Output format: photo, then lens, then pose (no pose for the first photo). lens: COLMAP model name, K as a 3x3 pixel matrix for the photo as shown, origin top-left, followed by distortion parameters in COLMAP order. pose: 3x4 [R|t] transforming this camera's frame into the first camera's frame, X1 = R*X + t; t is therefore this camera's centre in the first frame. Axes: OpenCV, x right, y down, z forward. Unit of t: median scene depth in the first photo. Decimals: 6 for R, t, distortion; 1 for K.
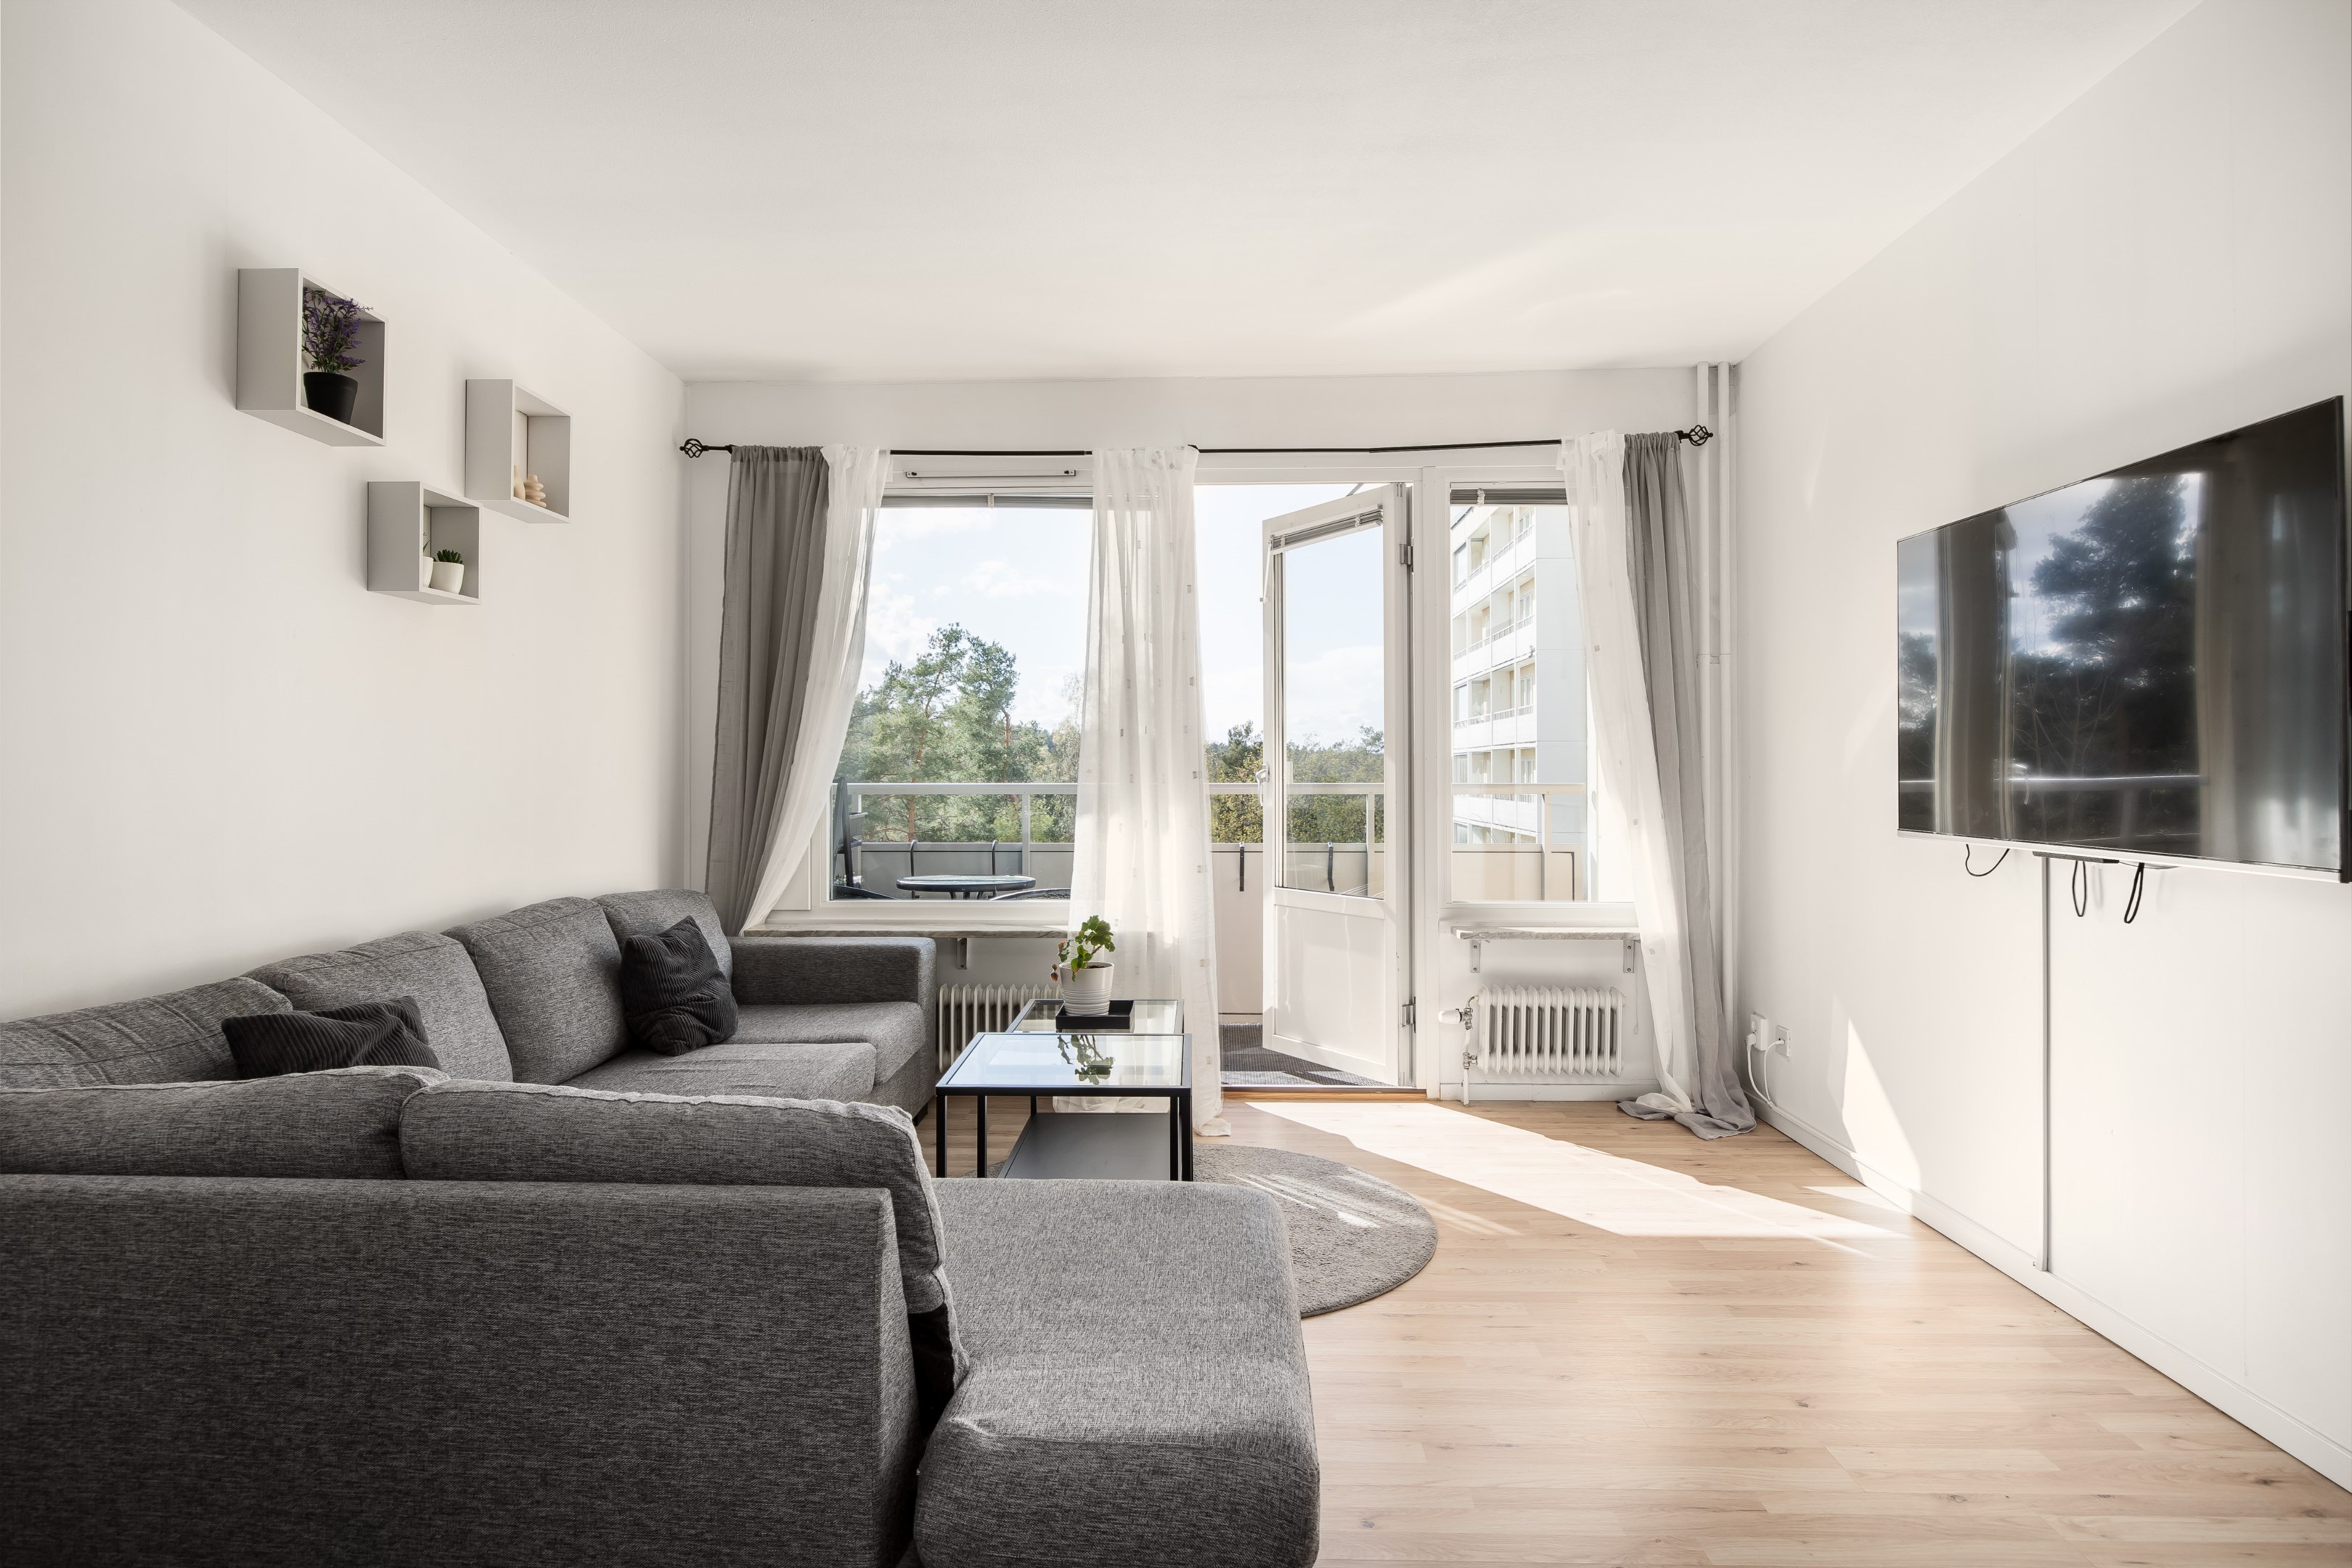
lens RADIAL K [[1291.0, 0, 1171.1], [0, 1291.0, 775.8], [0, 0, 1]] dist [-0.003001, 0.002188]
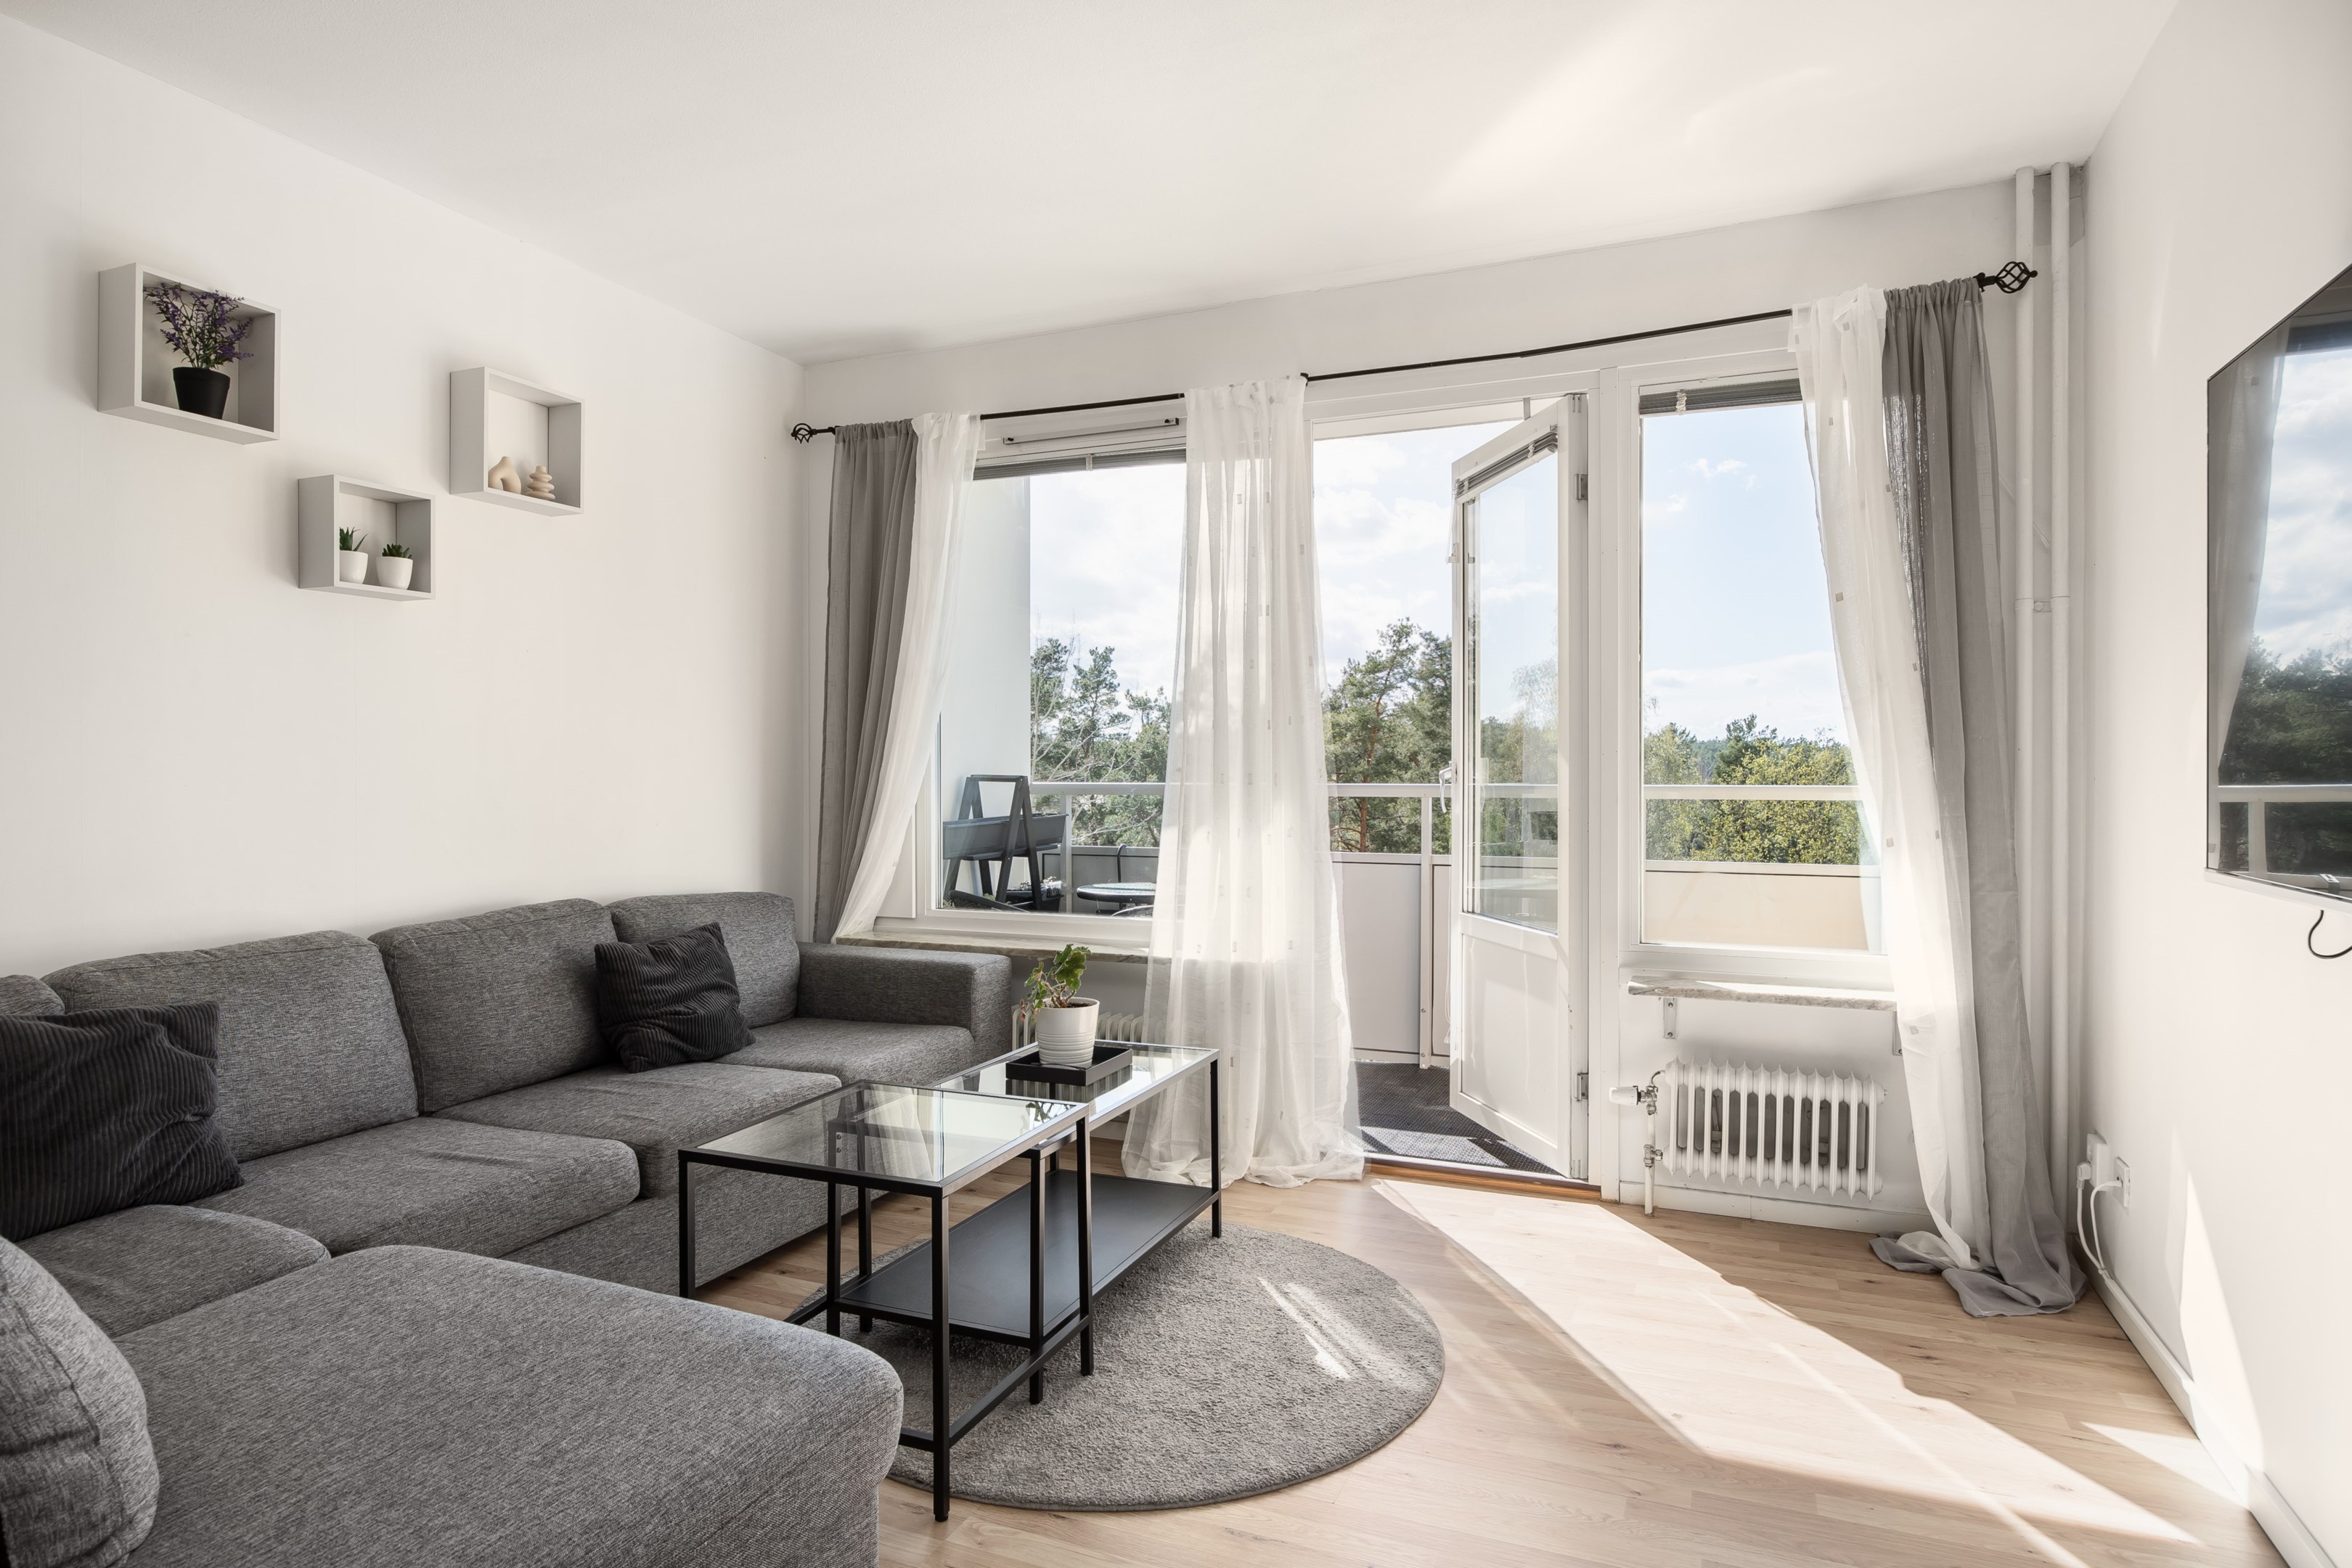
lens RADIAL K [[1305.8, 0, 1176.0], [0, 1305.8, 784.0], [0, 0, 1]] dist [-0.001161, -0.000343]
pose [[0.933247, 0.004161, -0.359212, 0.244285], [-0.001718, 0.999973, 0.007118, -0.000184], [0.359232, -0.006026, 0.933229, 0.195304]]
